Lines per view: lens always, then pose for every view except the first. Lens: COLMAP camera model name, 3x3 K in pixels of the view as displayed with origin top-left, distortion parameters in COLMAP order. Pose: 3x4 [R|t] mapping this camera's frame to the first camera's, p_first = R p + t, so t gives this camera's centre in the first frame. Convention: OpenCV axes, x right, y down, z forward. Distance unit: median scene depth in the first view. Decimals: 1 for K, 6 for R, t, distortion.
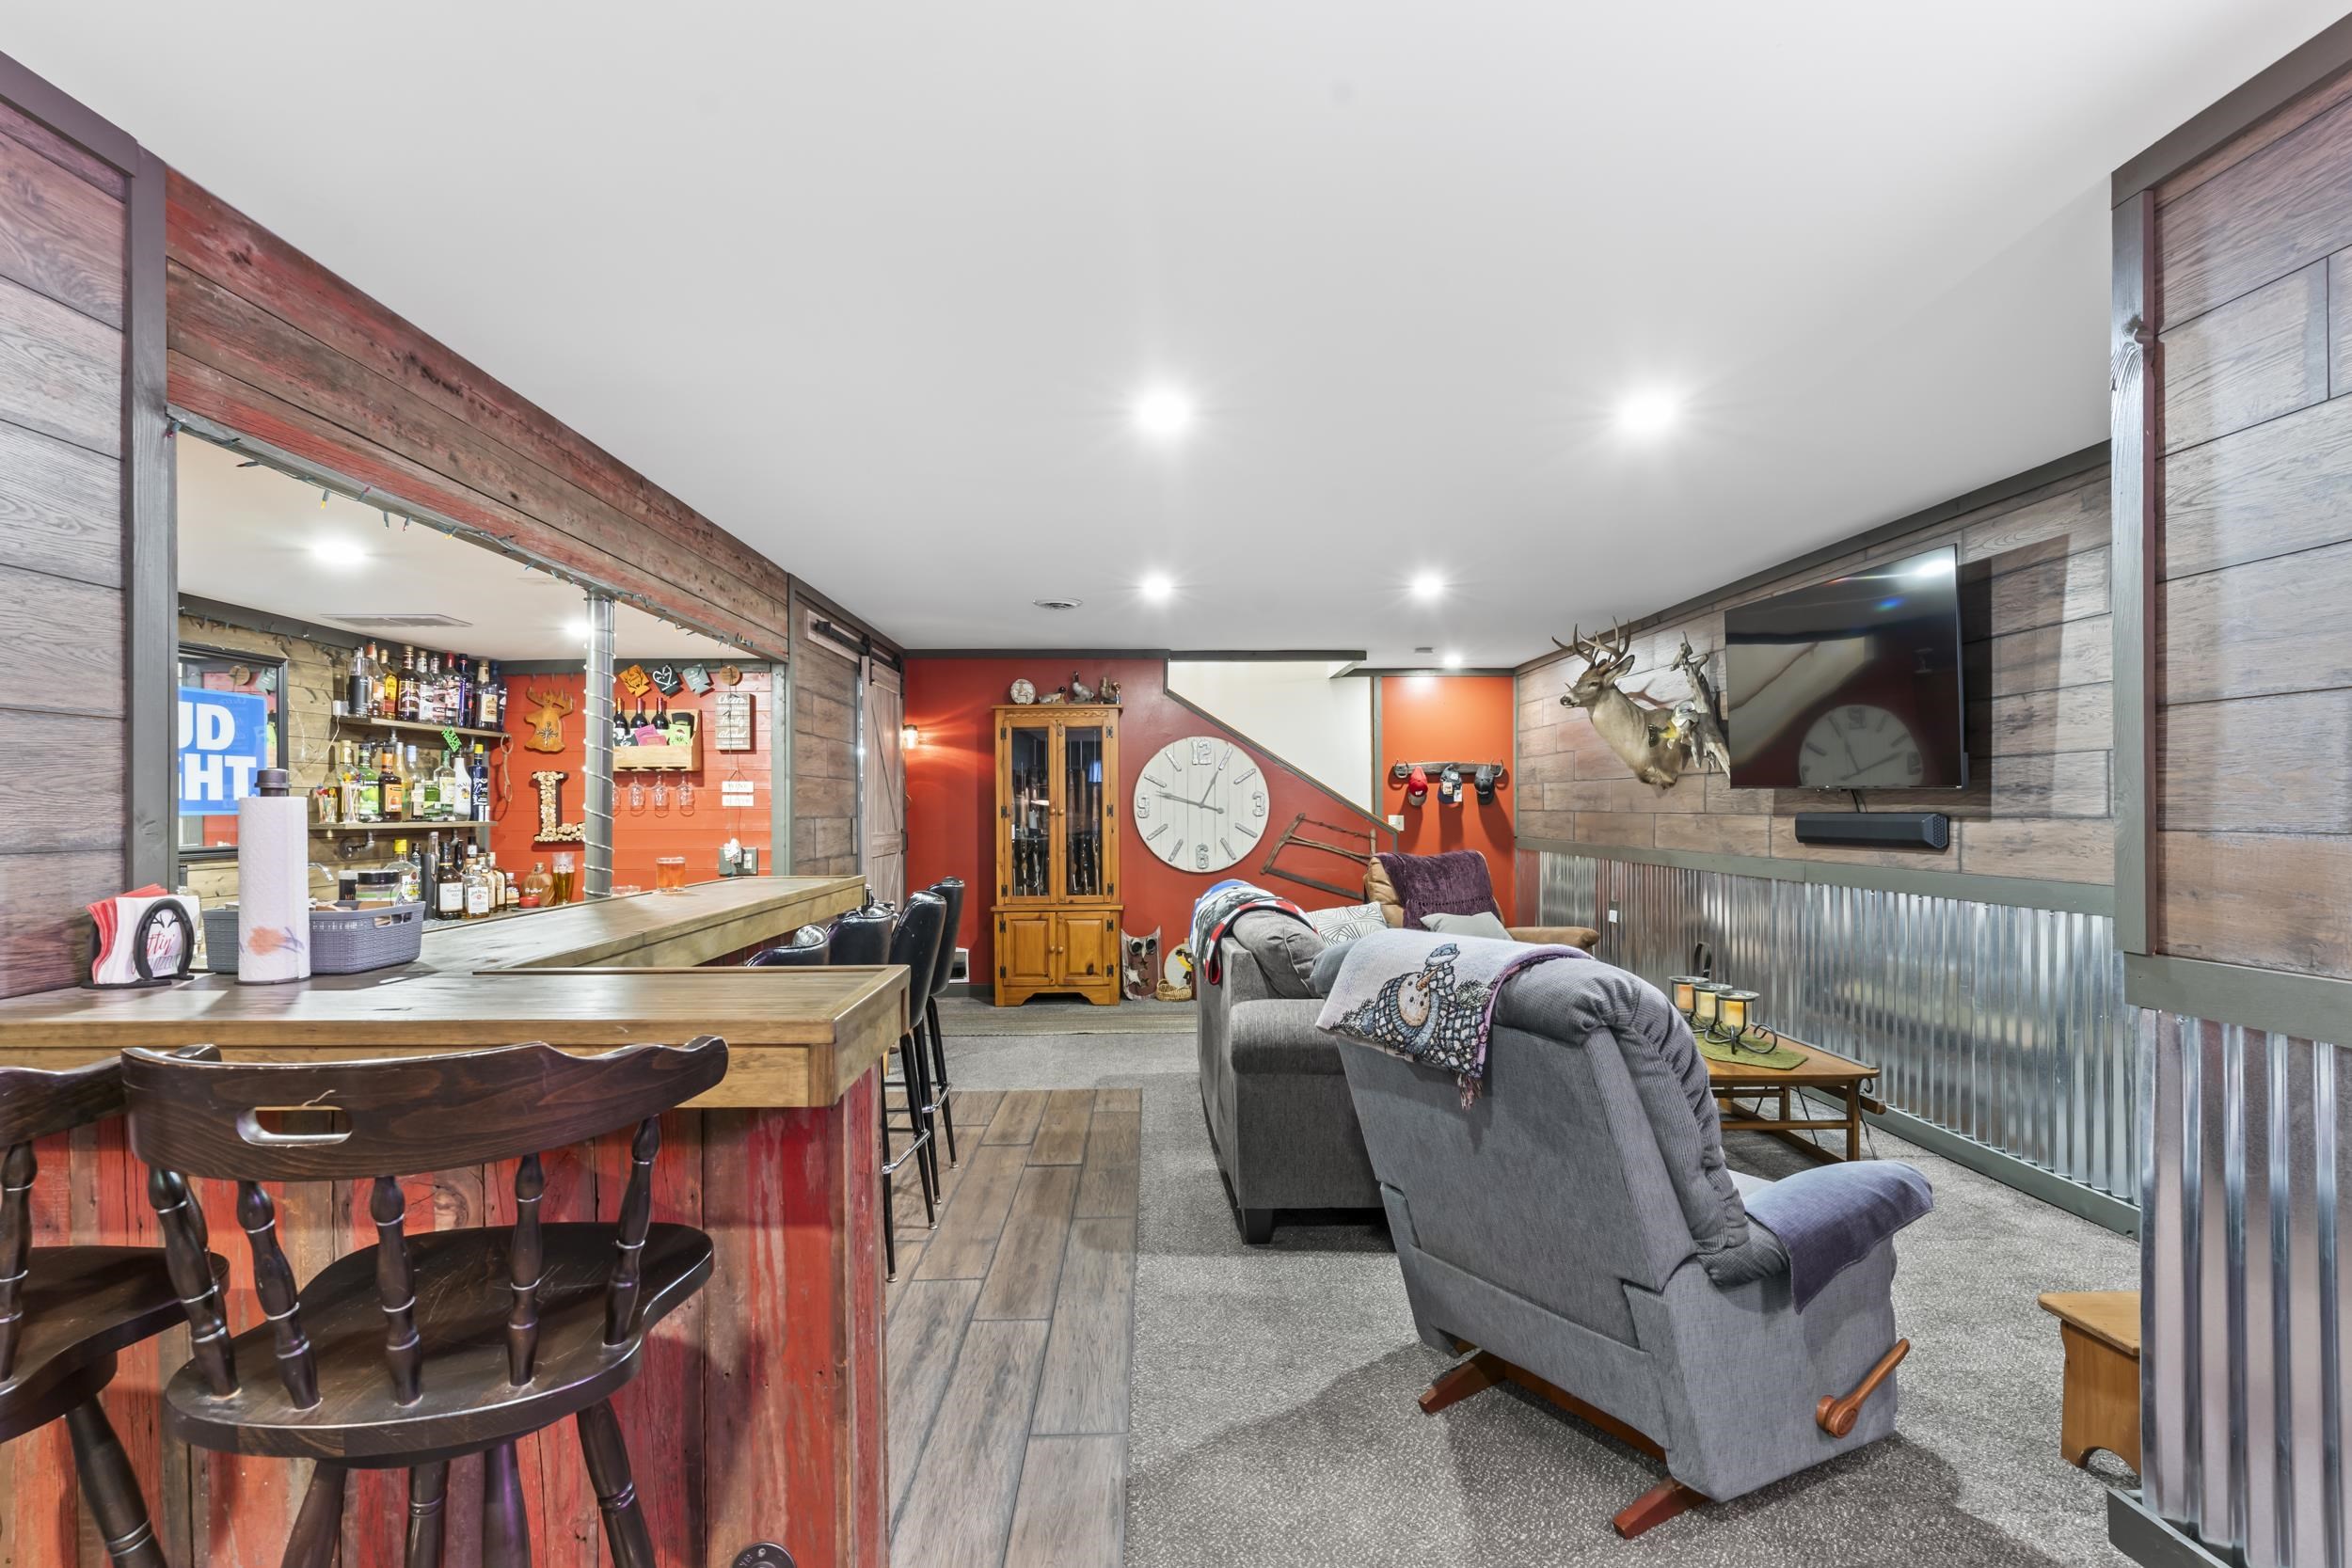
lens RADIAL K [[1120.1, 0, 1174.1], [0, 1120.1, 801.6], [0, 0, 1]] dist [-0.002235, 0.000113]
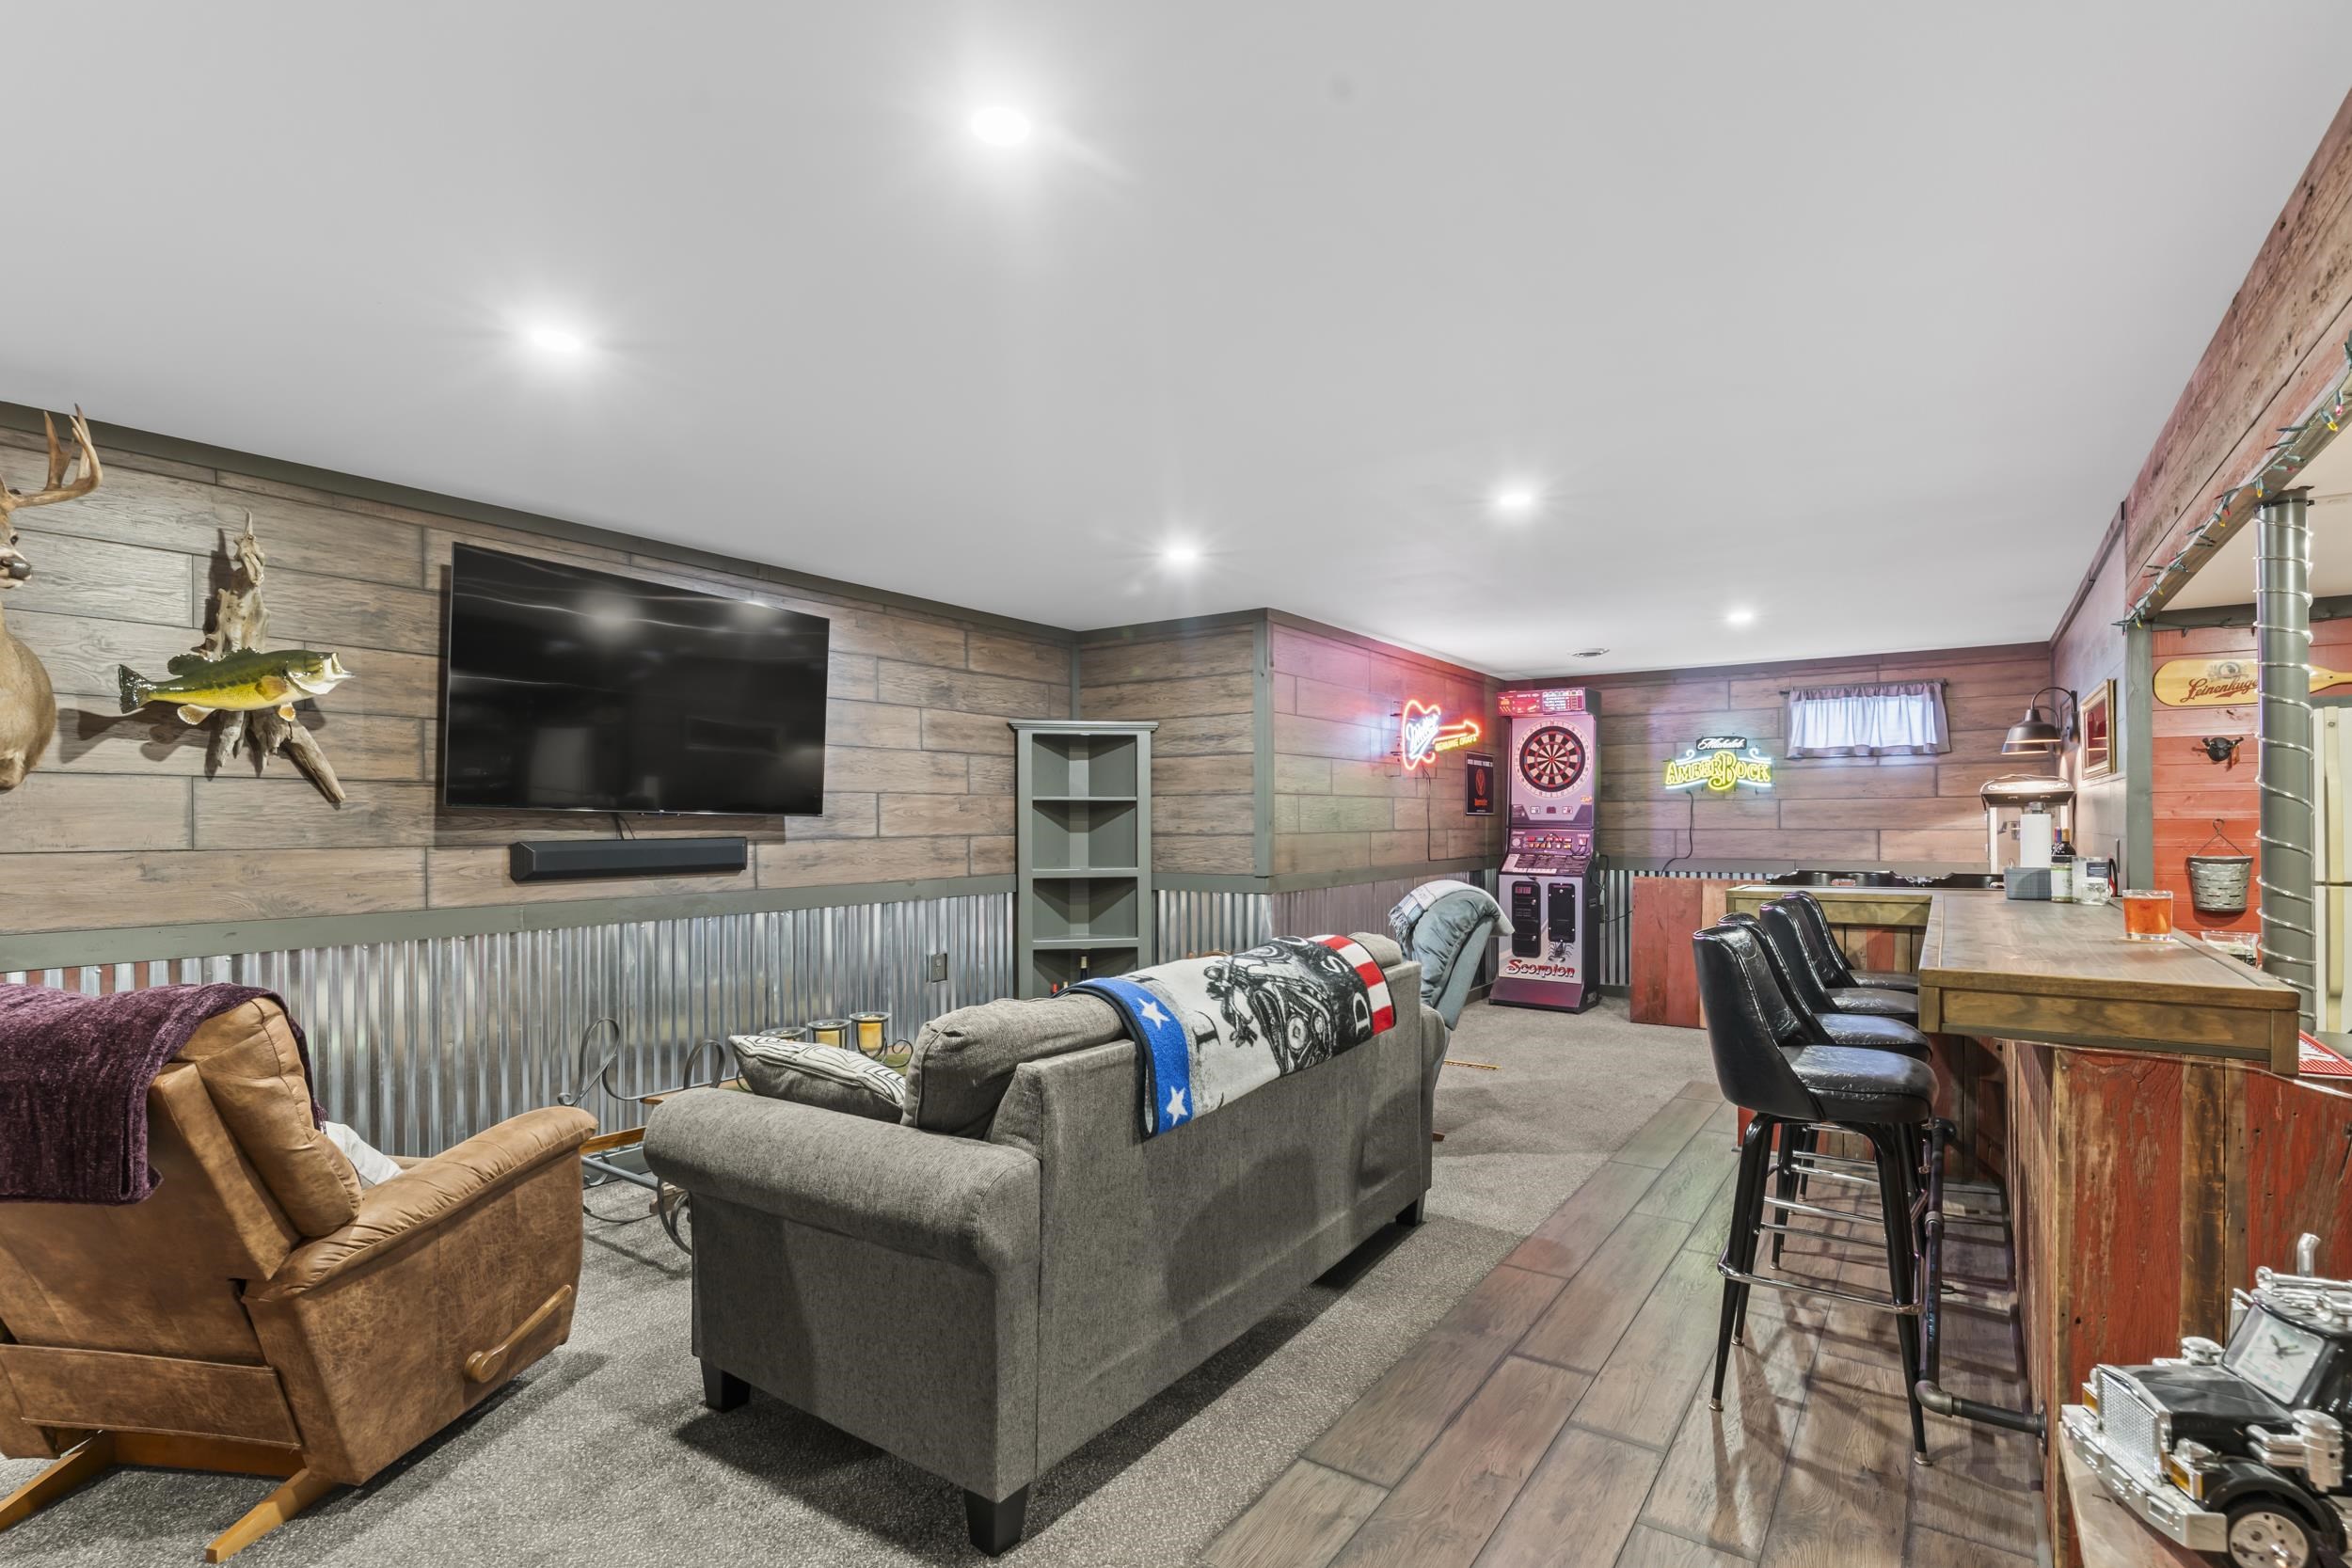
lens RADIAL K [[1120.1, 0, 1175.5], [0, 1120.1, 806.5], [0, 0, 1]] dist [-0.002235, 0.000113]
pose [[-0.807093, 0.021099, 0.590047, -0.325952], [0.009528, 0.999697, -0.022714, 0.009051], [-0.590347, -0.012710, -0.807049, 1.675138]]
